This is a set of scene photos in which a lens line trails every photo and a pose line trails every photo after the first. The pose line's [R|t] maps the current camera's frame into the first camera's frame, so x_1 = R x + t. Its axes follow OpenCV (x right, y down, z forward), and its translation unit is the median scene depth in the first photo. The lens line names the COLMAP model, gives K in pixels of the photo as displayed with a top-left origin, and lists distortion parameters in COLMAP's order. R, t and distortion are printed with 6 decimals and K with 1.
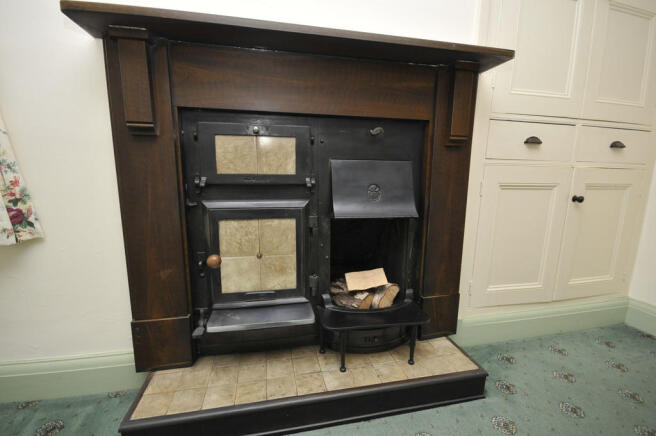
lens RADIAL K [[289.2, 0, 327.2], [0, 289.2, 222.6], [0, 0, 1]] dist [-0.000652, -0.000053]
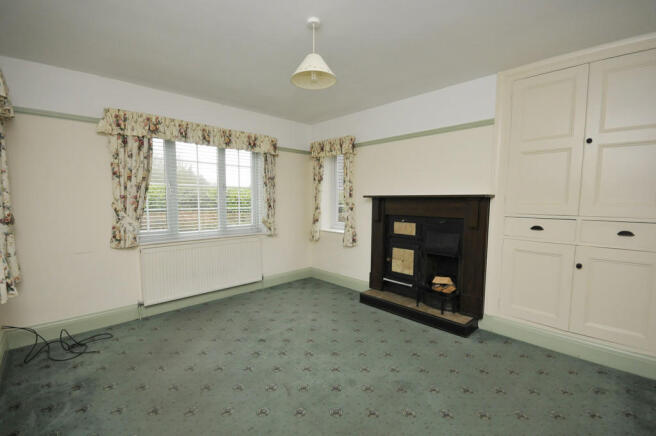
lens RADIAL K [[289.2, 0, 327.2], [0, 289.2, 222.6], [0, 0, 1]] dist [-0.000652, -0.000053]
pose [[0.518971, 0.059183, -0.852740, 1.848016], [-0.141383, 0.989803, -0.017349, -0.114911], [0.843018, 0.129566, 0.522047, -1.246697]]
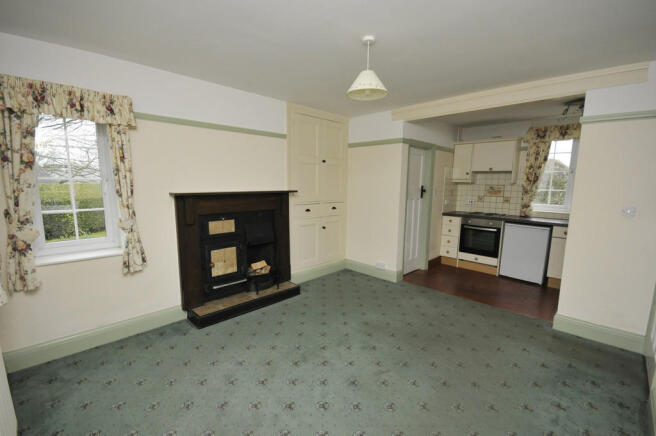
lens RADIAL K [[289.2, 0, 327.2], [0, 289.2, 222.6], [0, 0, 1]] dist [-0.000652, -0.000053]
pose [[0.840686, -0.082658, 0.535177, -0.848394], [0.093144, 0.995625, 0.007458, -0.186049], [-0.533452, 0.043578, 0.844707, -1.892108]]
